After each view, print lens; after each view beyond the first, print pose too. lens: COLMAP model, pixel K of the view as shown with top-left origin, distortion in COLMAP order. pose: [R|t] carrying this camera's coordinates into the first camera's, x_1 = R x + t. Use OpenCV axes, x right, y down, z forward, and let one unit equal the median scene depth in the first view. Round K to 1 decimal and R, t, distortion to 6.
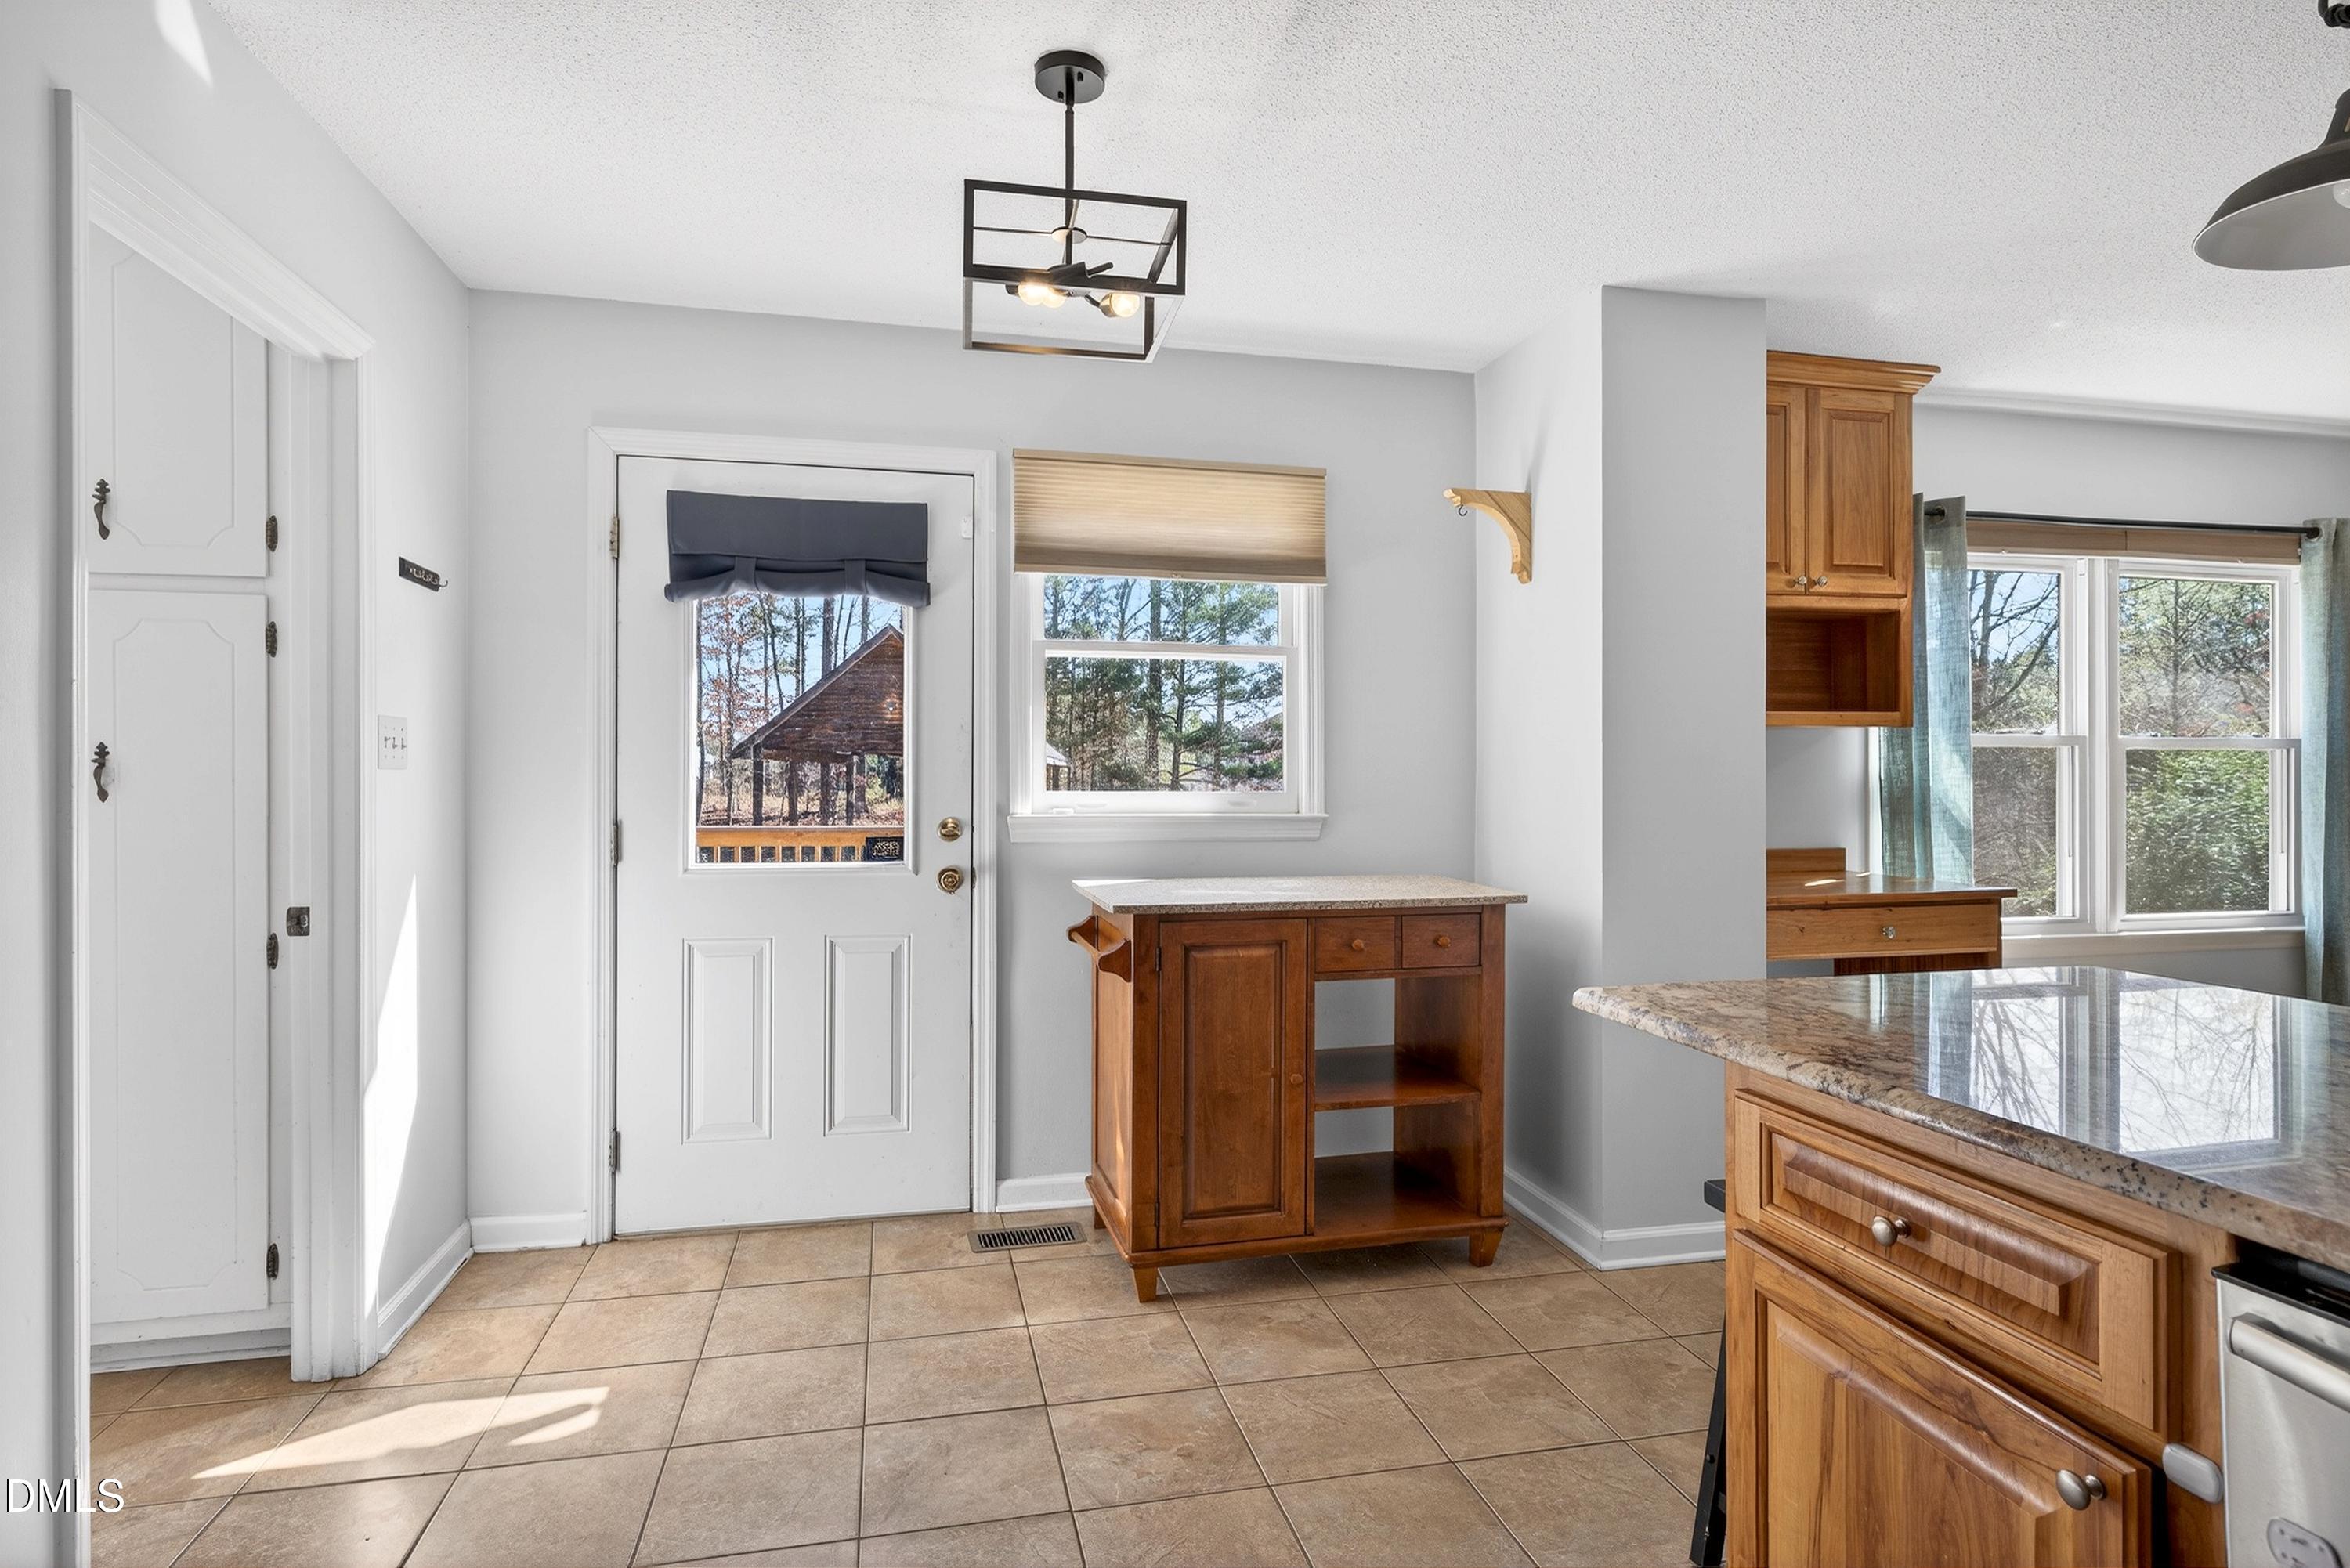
lens RADIAL K [[1197.7, 0, 1175.0], [0, 1197.7, 784.0], [0, 0, 1]] dist [0.003187, 0.000626]
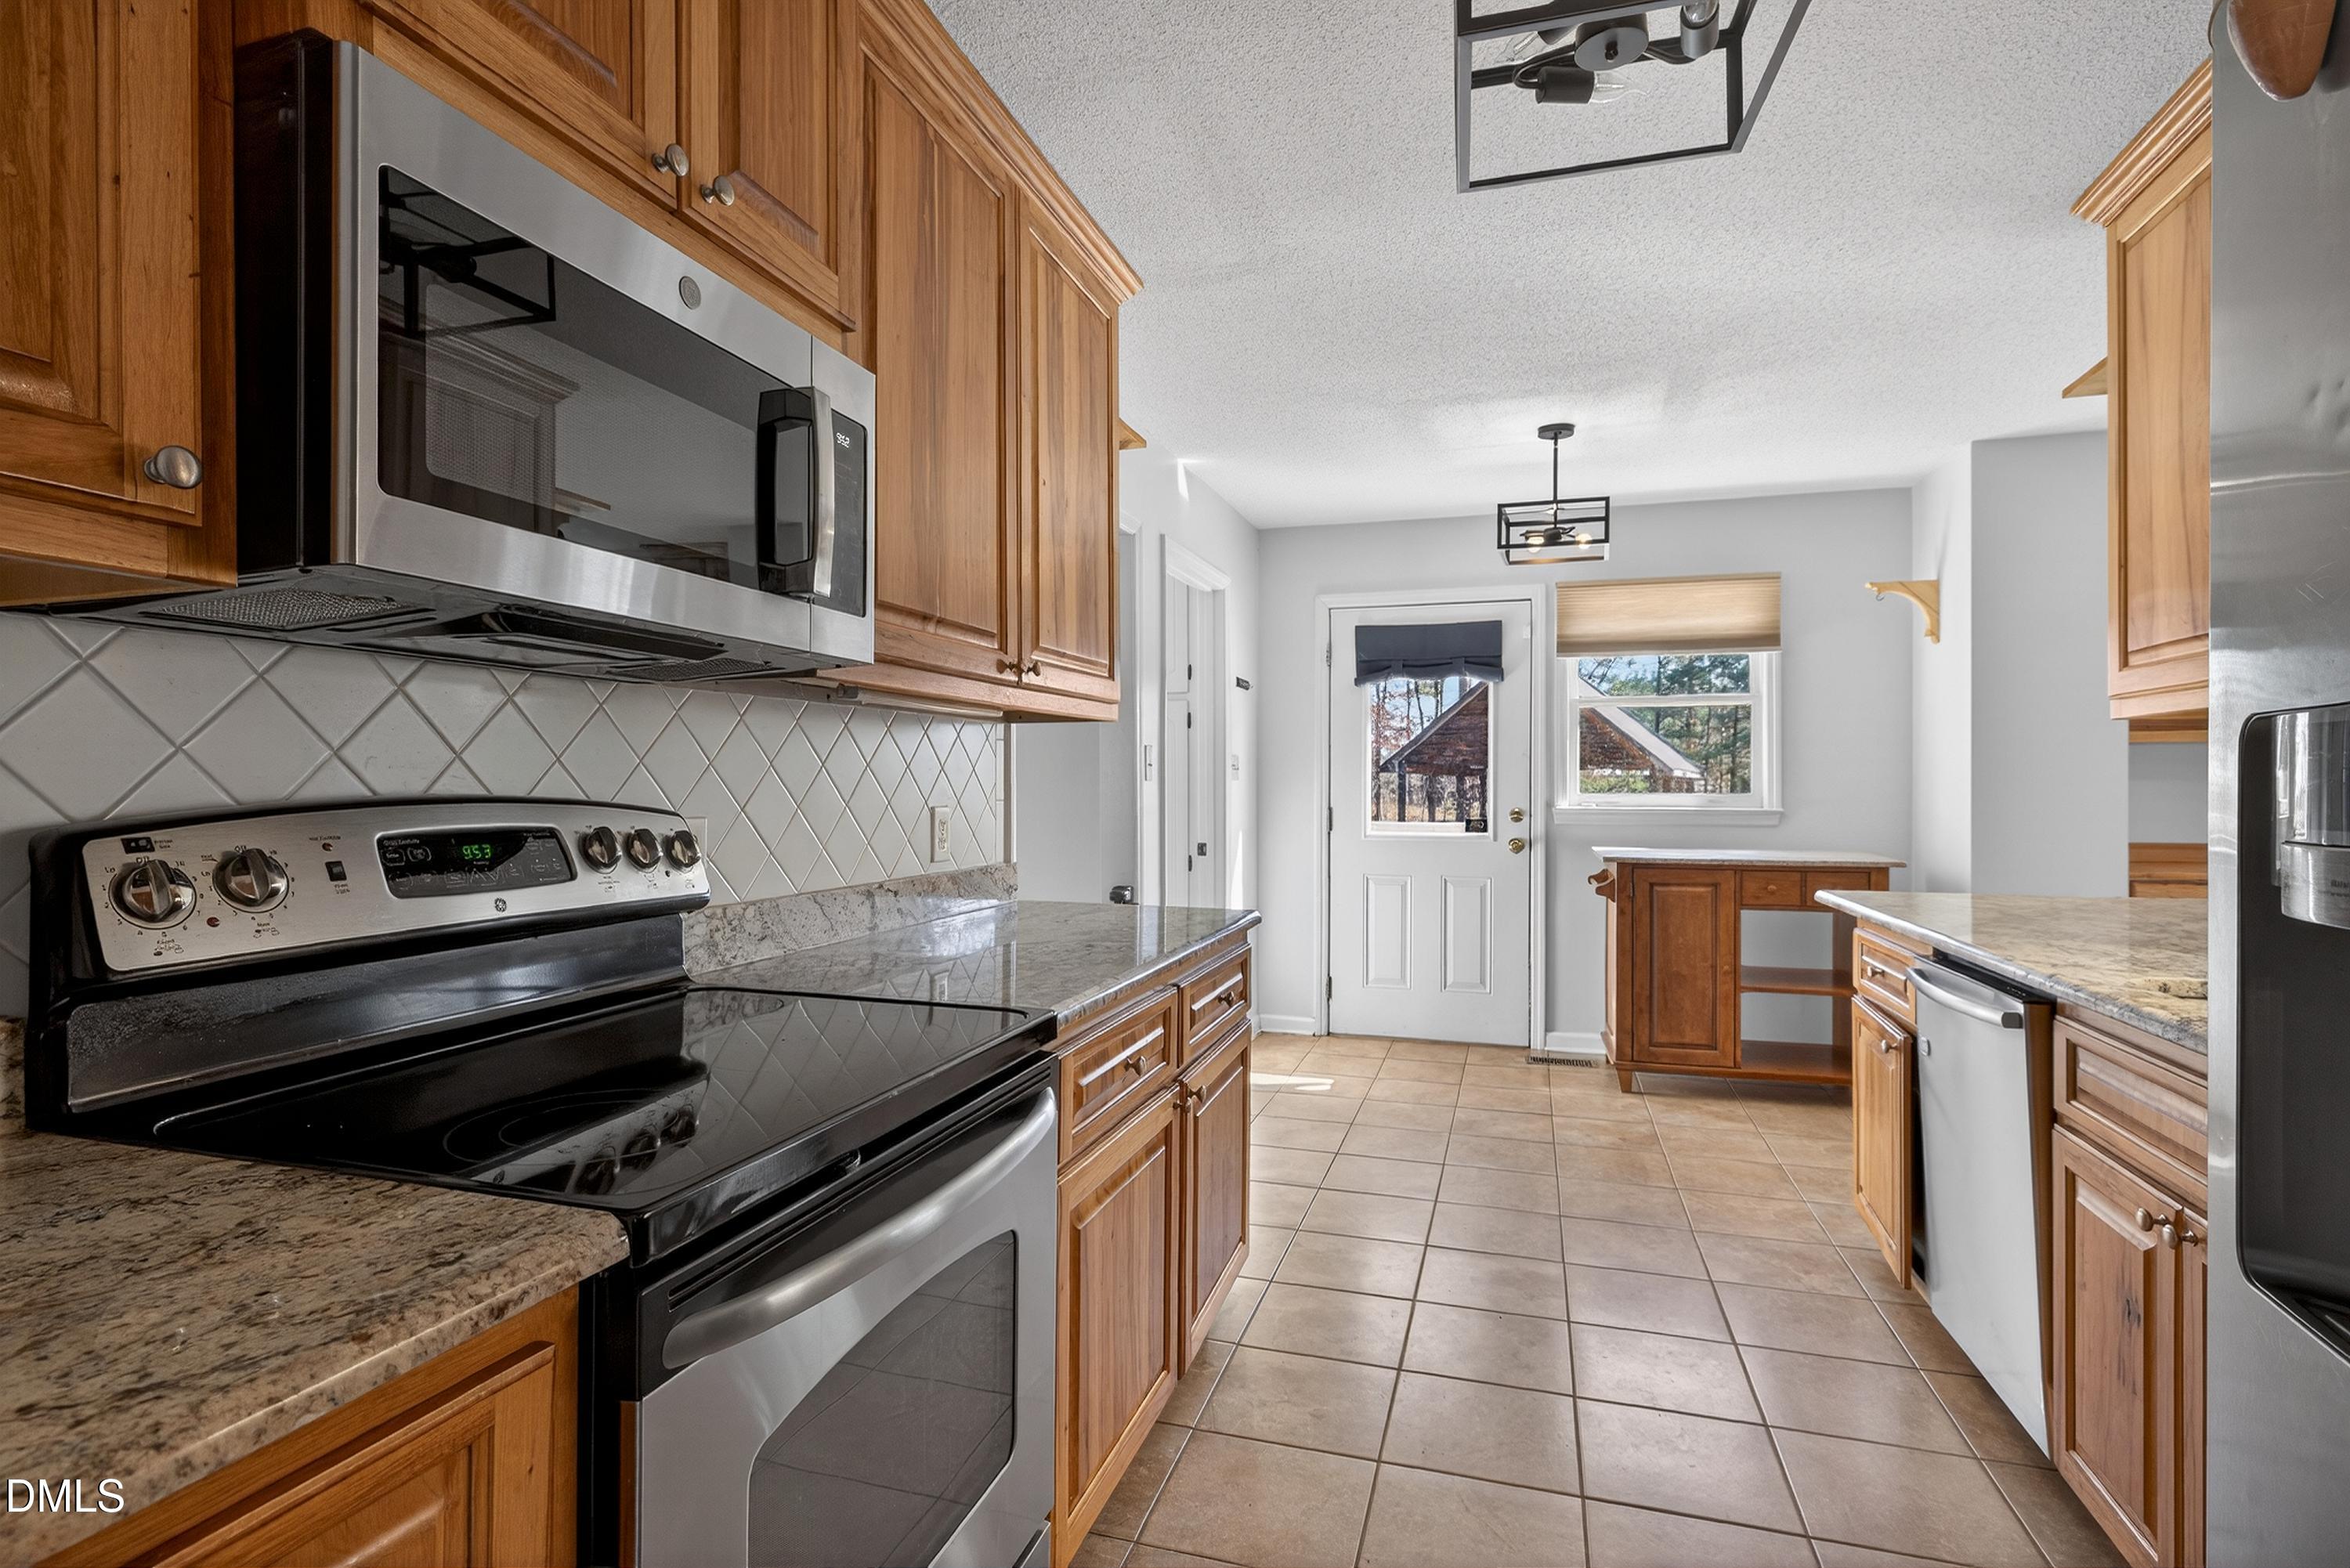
lens RADIAL K [[1038.4, 0, 1175.0], [0, 1038.4, 784.0], [0, 0, 1]] dist [-0.000166, -0.000226]
pose [[0.852471, -0.001842, -0.522772, 0.192841], [-0.003333, 0.999954, -0.008959, 0.010805], [0.522764, 0.009380, 0.852426, -0.565998]]
